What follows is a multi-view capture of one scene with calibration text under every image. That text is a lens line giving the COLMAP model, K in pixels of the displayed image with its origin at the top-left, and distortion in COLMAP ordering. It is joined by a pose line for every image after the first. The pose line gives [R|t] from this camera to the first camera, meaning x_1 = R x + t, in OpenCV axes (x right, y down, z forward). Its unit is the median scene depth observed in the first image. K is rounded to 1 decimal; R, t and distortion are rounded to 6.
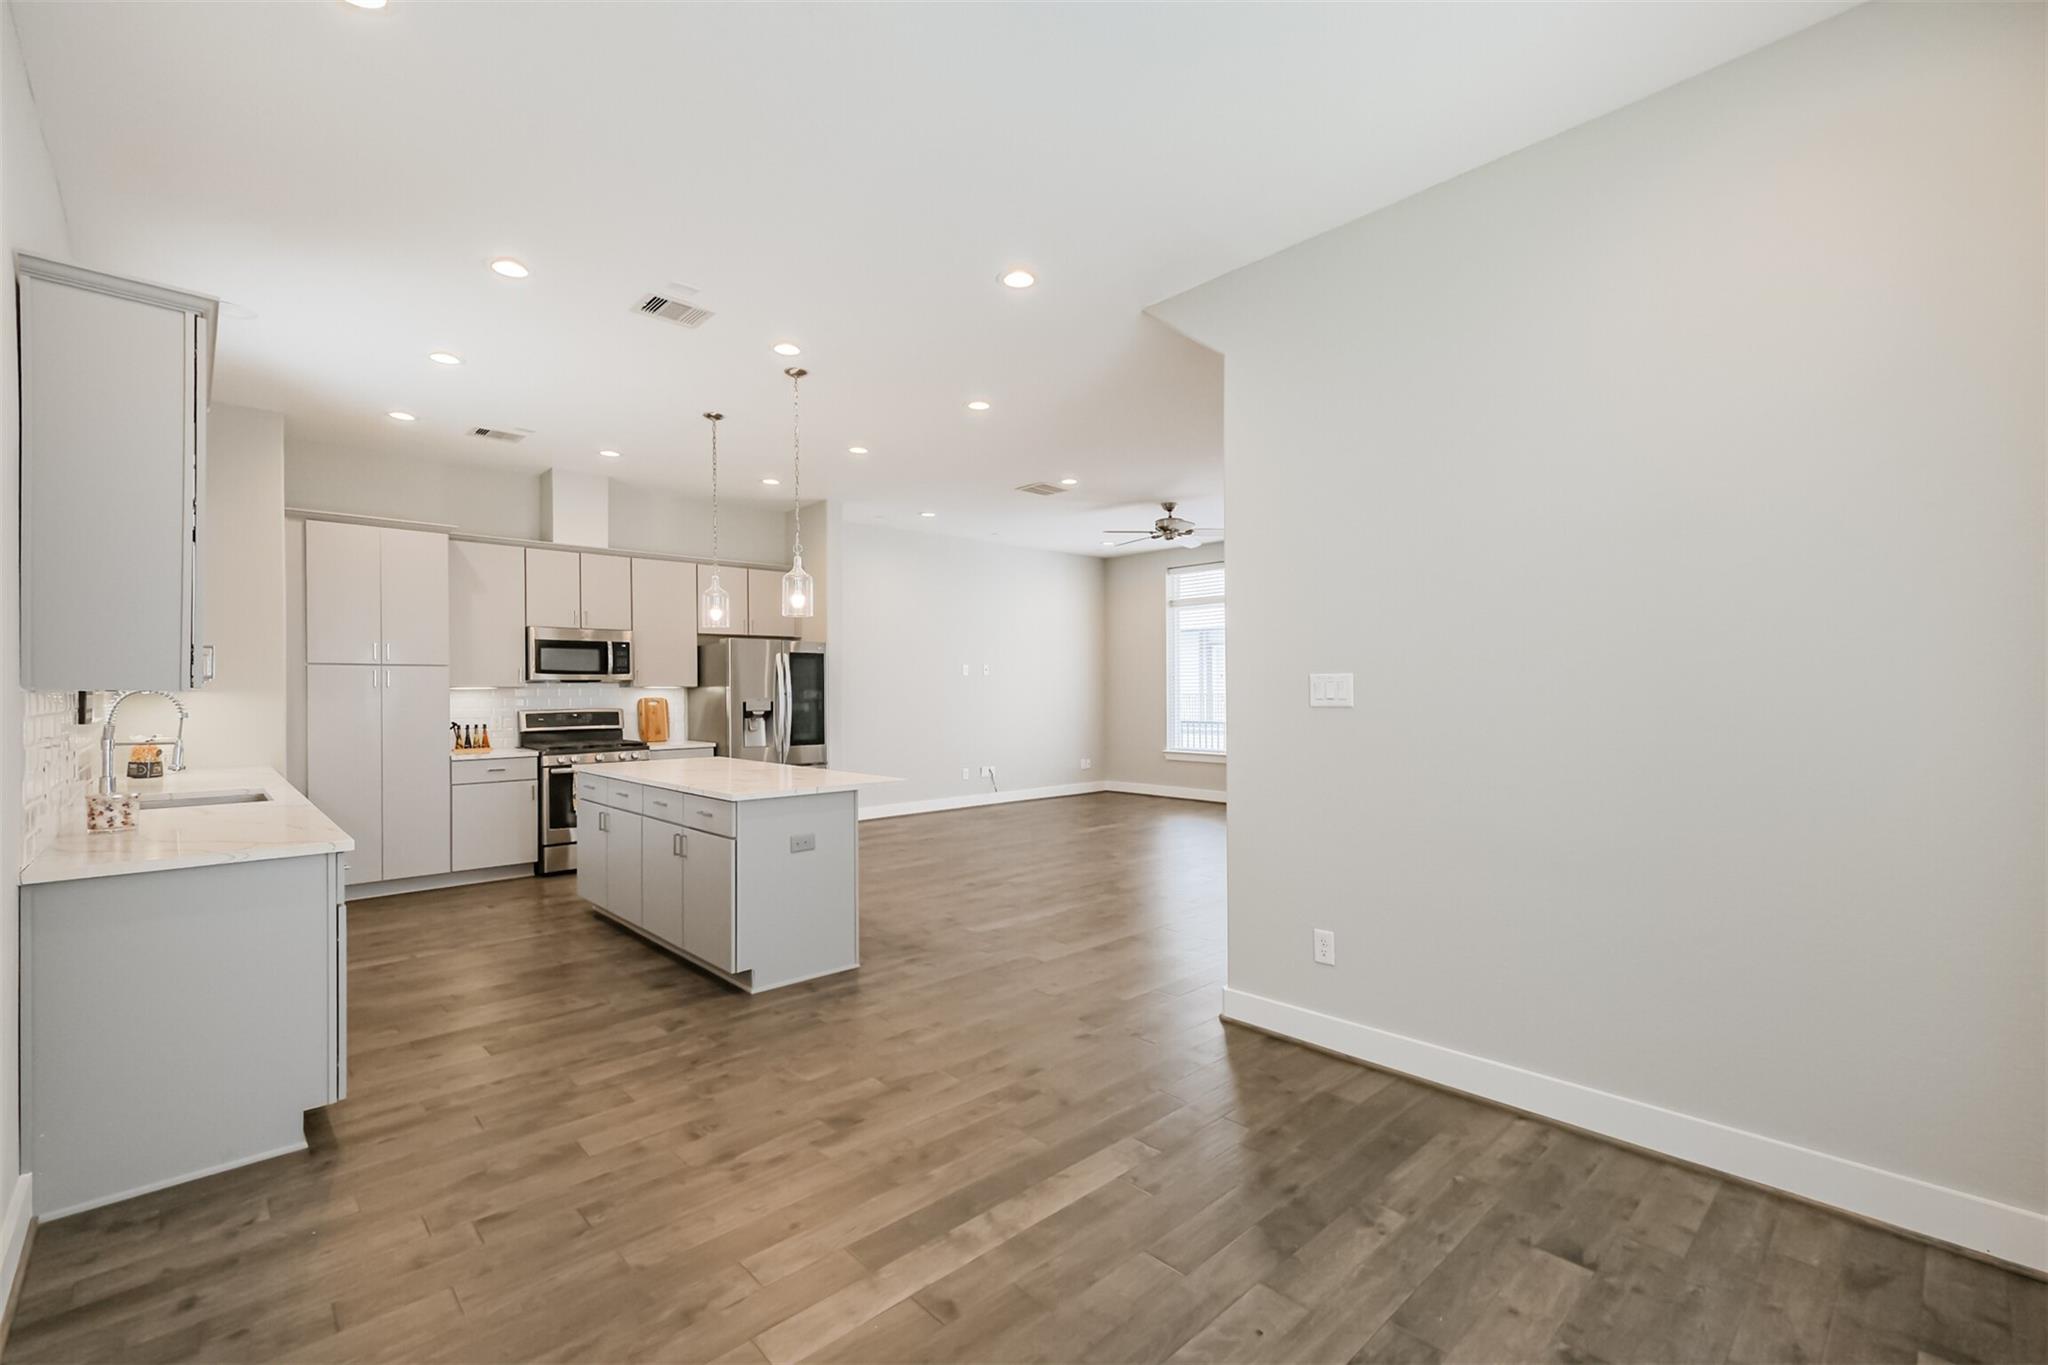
lens RADIAL K [[906.4, 0, 1022.4], [0, 906.4, 681.8], [0, 0, 1]] dist [0.001571, 0.000487]
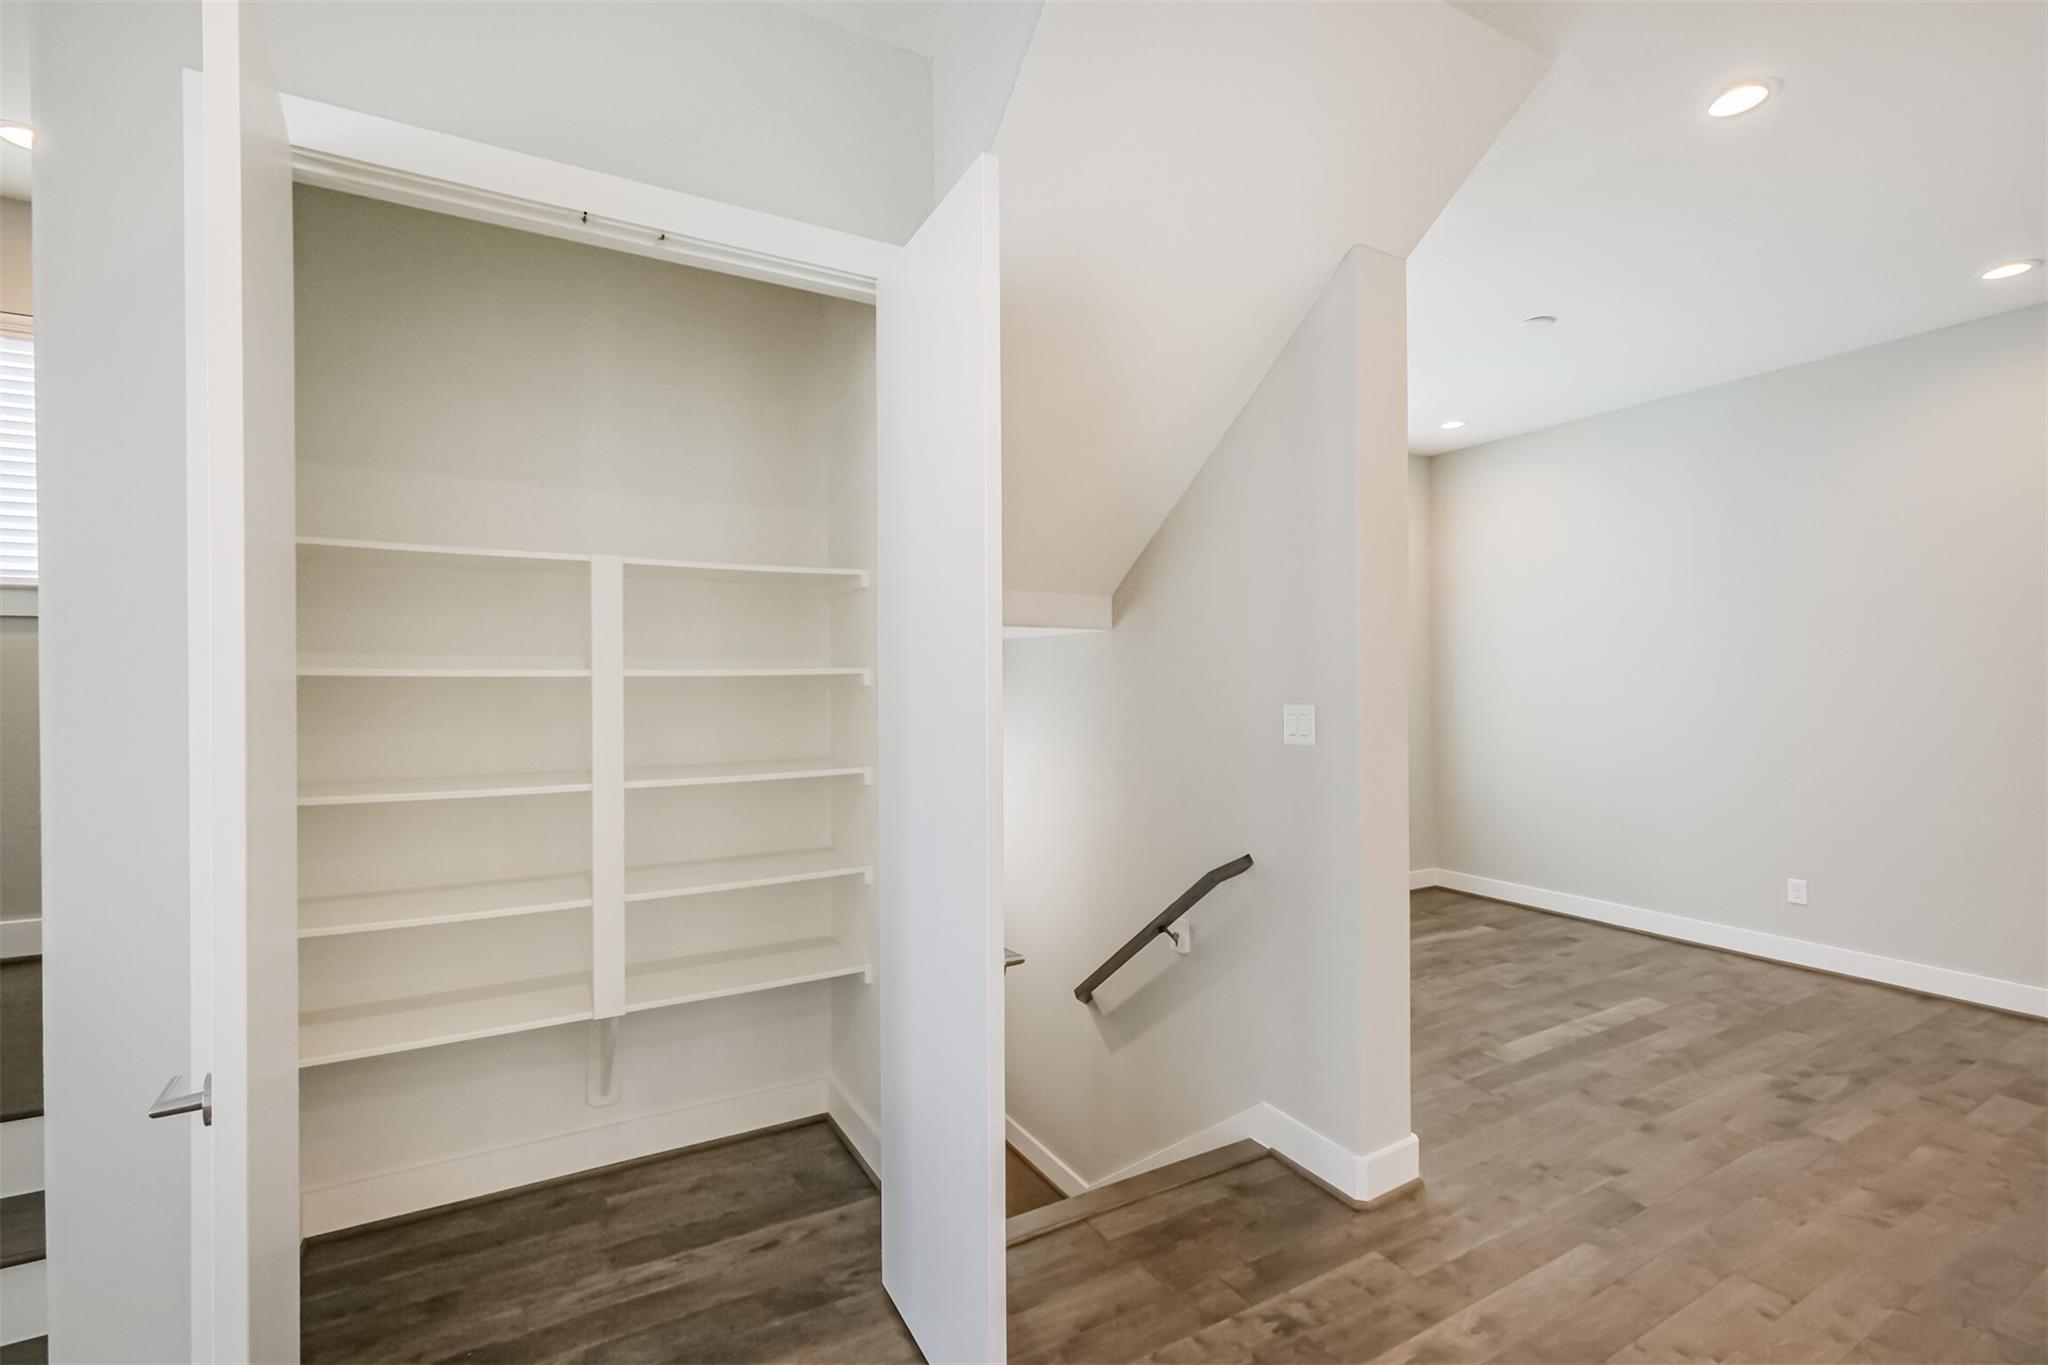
lens RADIAL K [[906.4, 0, 1033.0], [0, 906.4, 684.9], [0, 0, 1]] dist [0.001571, 0.000487]
pose [[-0.973053, 0.013567, 0.230184, 0.494305], [0.012418, 0.999902, -0.006440, -0.031617], [-0.230248, -0.003408, -0.973126, 2.513451]]
